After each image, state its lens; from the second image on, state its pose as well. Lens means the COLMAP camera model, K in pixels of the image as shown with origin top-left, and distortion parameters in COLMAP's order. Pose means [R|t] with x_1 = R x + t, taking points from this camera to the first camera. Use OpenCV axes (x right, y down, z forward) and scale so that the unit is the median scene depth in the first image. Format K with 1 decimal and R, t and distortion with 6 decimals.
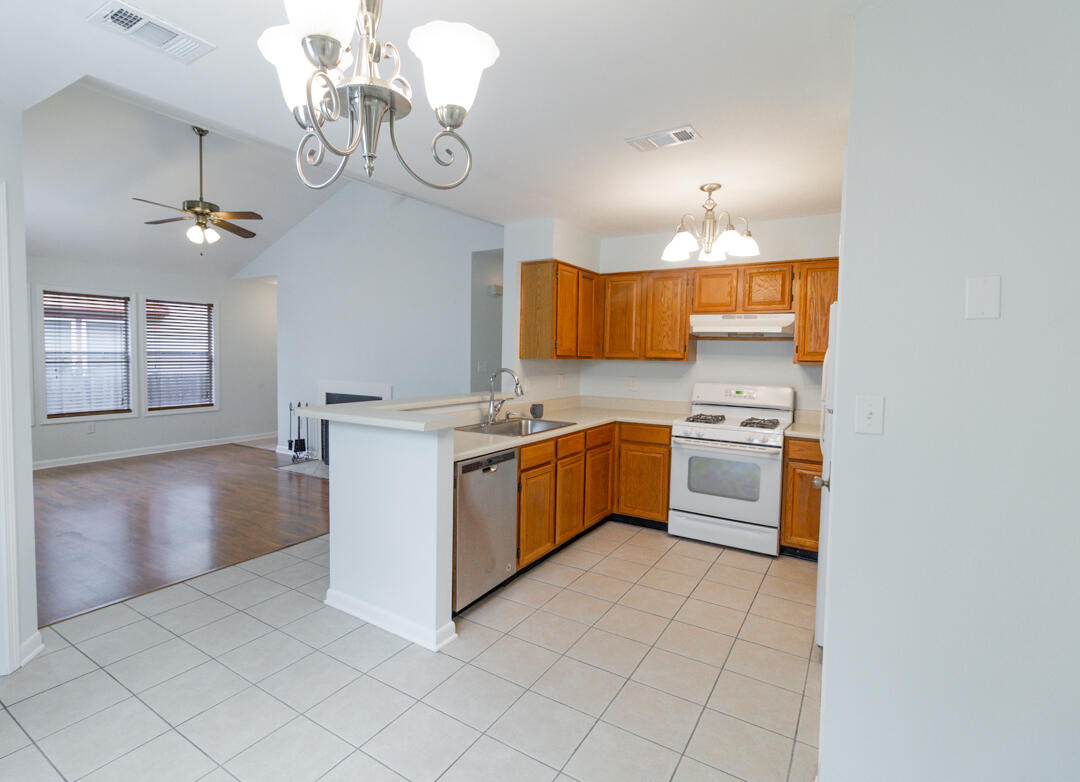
lens RADIAL K [[531.8, 0, 498.5], [0, 531.8, 378.3], [0, 0, 1]] dist [0.001193, 0.000901]
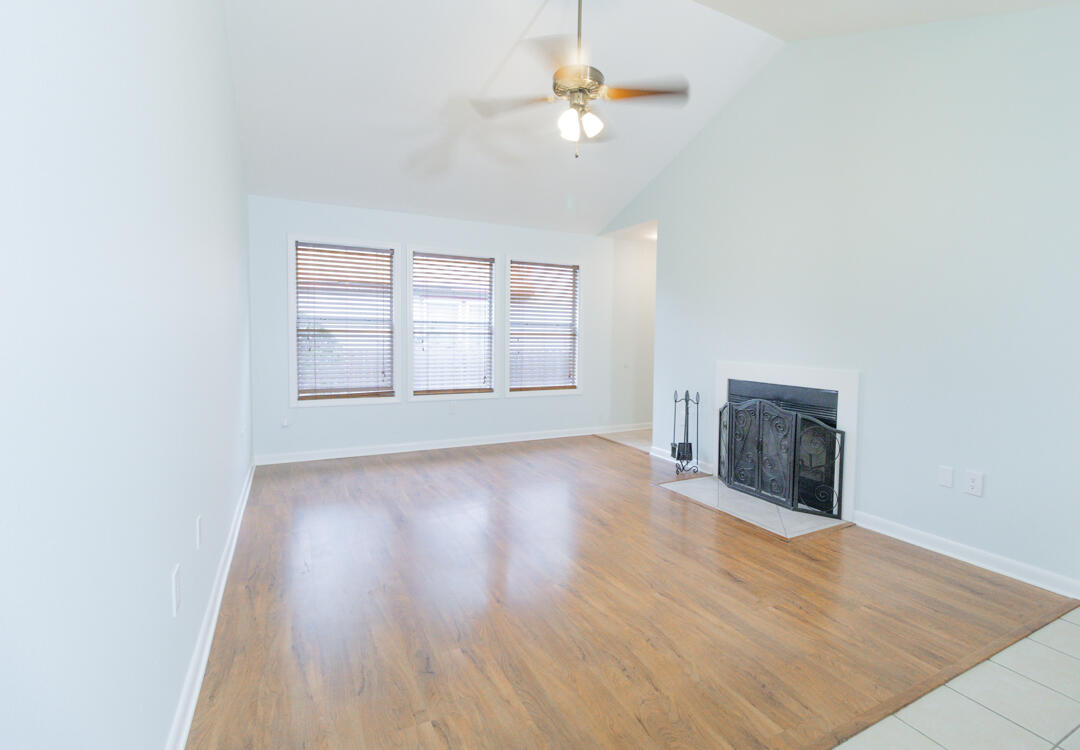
lens RADIAL K [[512.8, 0, 575.1], [0, 512.8, 359.2], [0, 0, 1]] dist [0.000375, -0.000589]
pose [[0.889176, 0.022067, -0.457034, -0.198768], [-0.024601, 0.999697, 0.000406, 0.006900], [0.456904, 0.010882, 0.889449, 0.330522]]
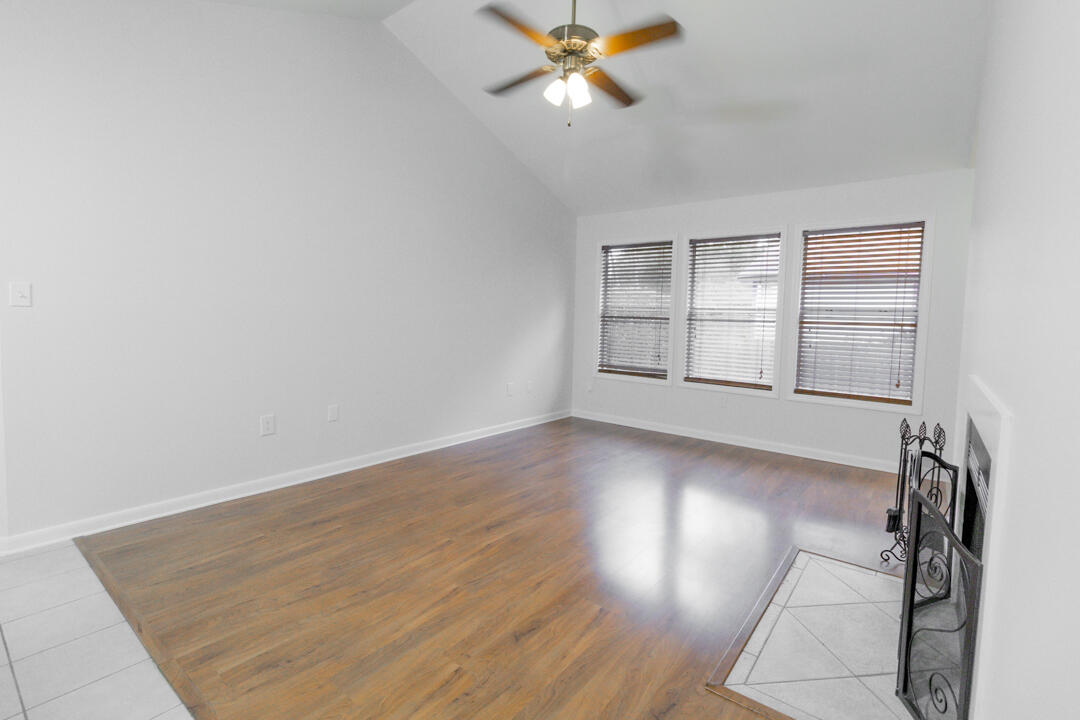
lens RADIAL K [[495.7, 0, 547.1], [0, 495.7, 354.9], [0, 0, 1]] dist [0.001793, -0.002298]
pose [[-0.064432, 0.064998, -0.995803, 0.003847], [-0.072731, 0.994917, 0.069647, -0.010218], [0.995268, 0.076913, -0.059377, 0.744614]]
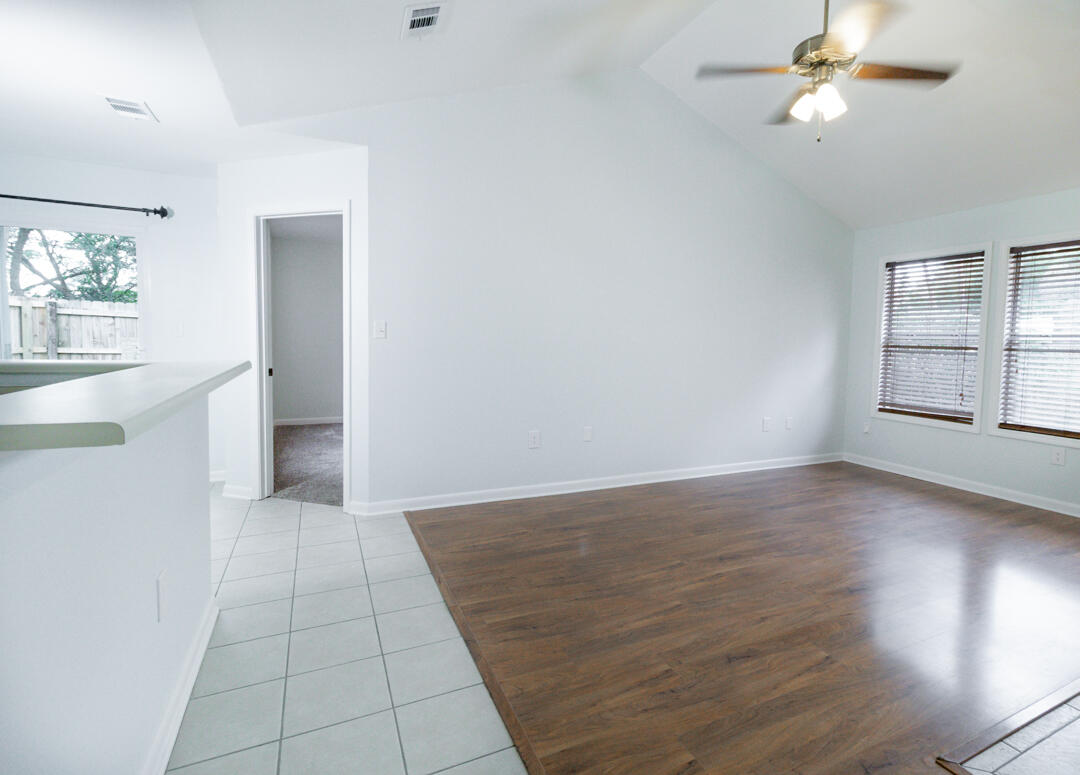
lens RADIAL K [[531.8, 0, 588.3], [0, 531.8, 389.2], [0, 0, 1]] dist [0.001193, 0.000901]
pose [[-0.483447, 0.056820, -0.873528, 0.034301], [-0.069063, 0.992305, 0.102768, -0.010743], [0.872645, 0.110012, -0.475802, 0.780381]]
